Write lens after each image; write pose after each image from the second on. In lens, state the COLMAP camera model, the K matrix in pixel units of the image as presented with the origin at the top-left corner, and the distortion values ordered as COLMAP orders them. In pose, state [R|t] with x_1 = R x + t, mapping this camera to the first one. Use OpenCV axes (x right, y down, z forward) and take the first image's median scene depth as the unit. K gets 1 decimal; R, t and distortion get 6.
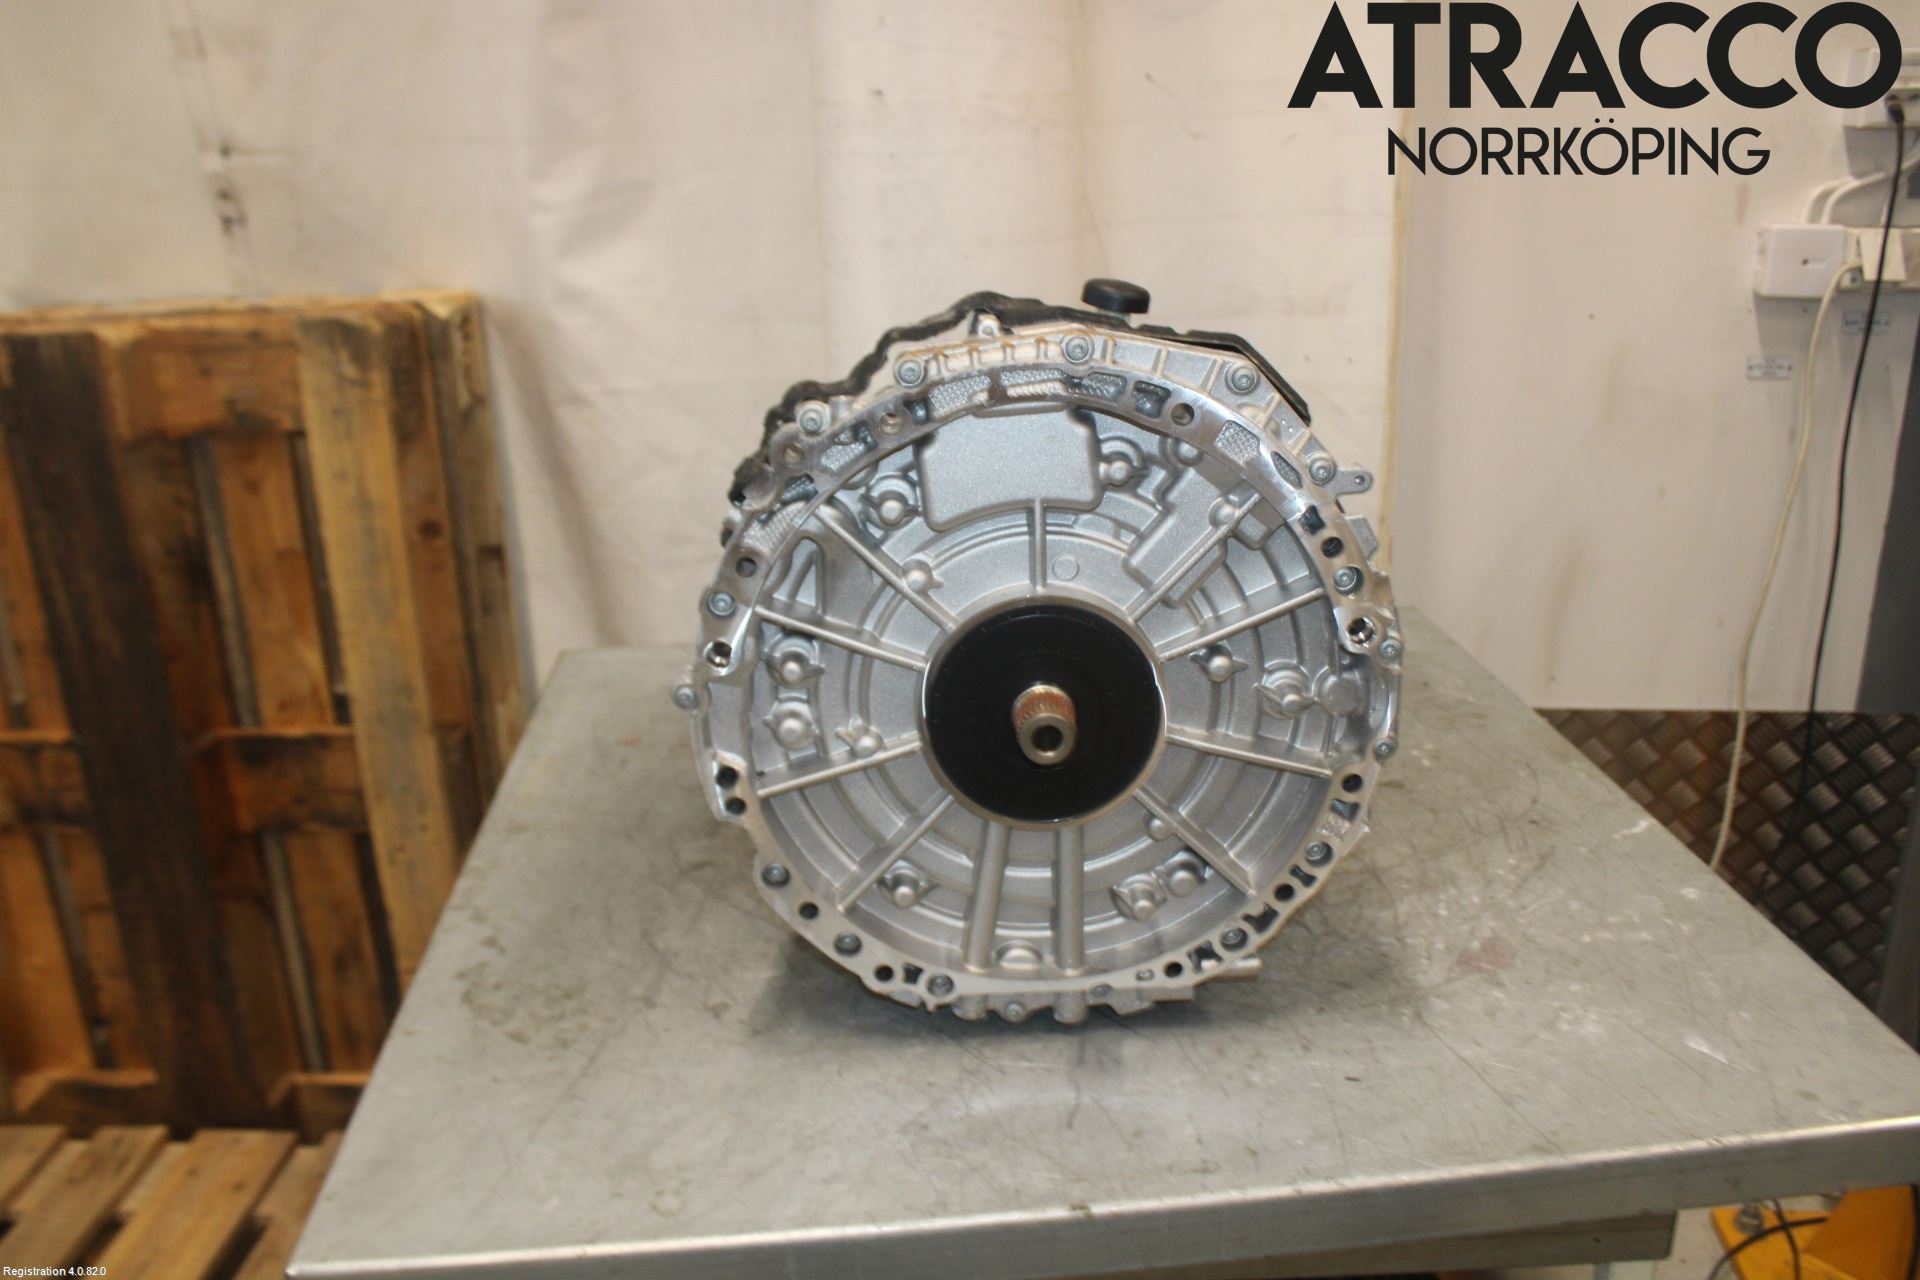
lens RADIAL K [[1588.0, 0, 962.7], [0, 1588.0, 616.9], [0, 0, 1]] dist [-0.170853, 0.164702]
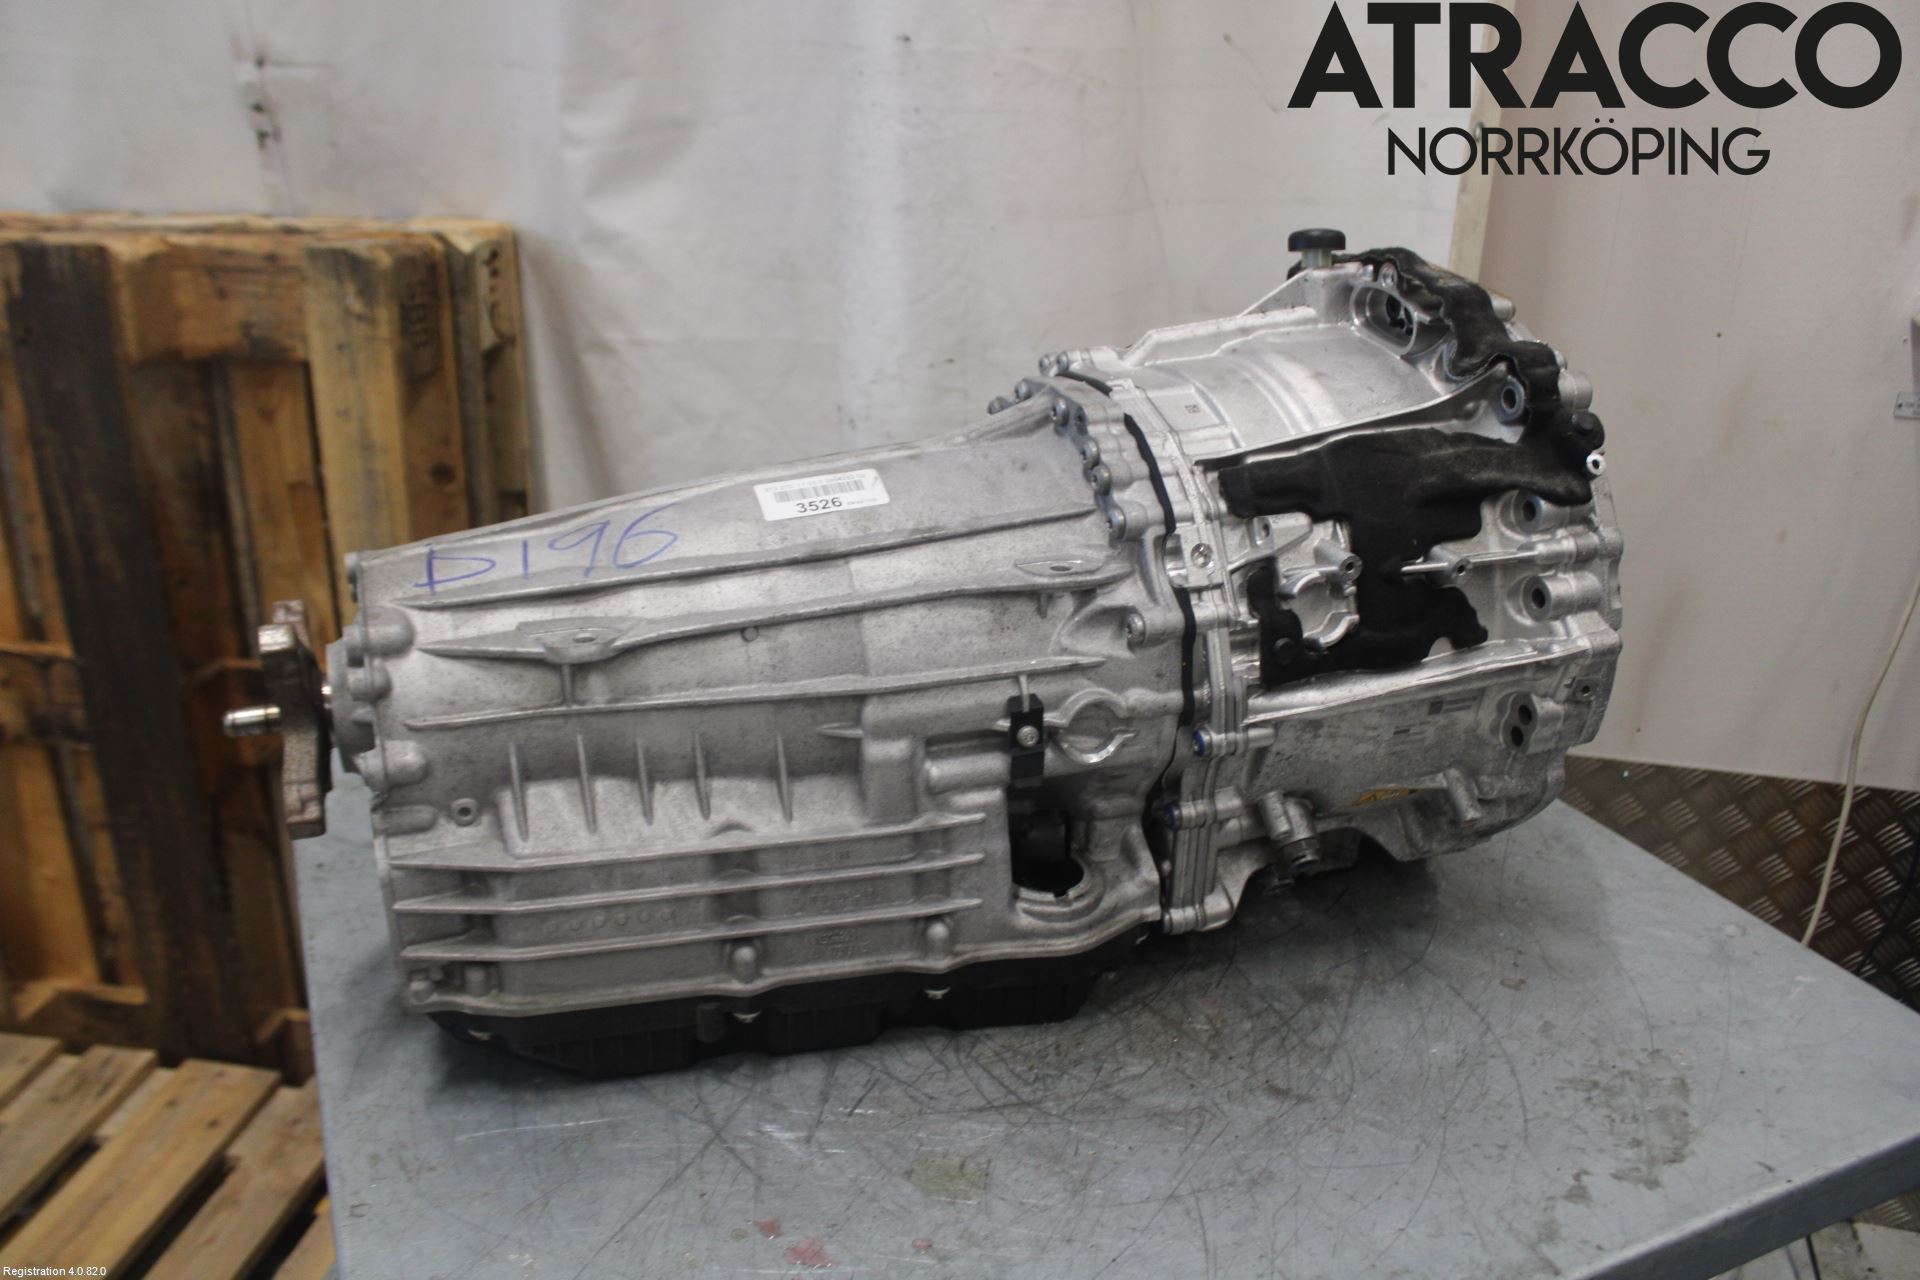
lens RADIAL K [[1588.0, 0, 962.7], [0, 1588.0, 616.9], [0, 0, 1]] dist [-0.170853, 0.164702]
pose [[0.992682, 0.084722, -0.086054, 0.063715], [-0.080760, 0.995552, 0.048525, -0.039938], [0.089782, -0.041220, 0.995108, 0.073653]]
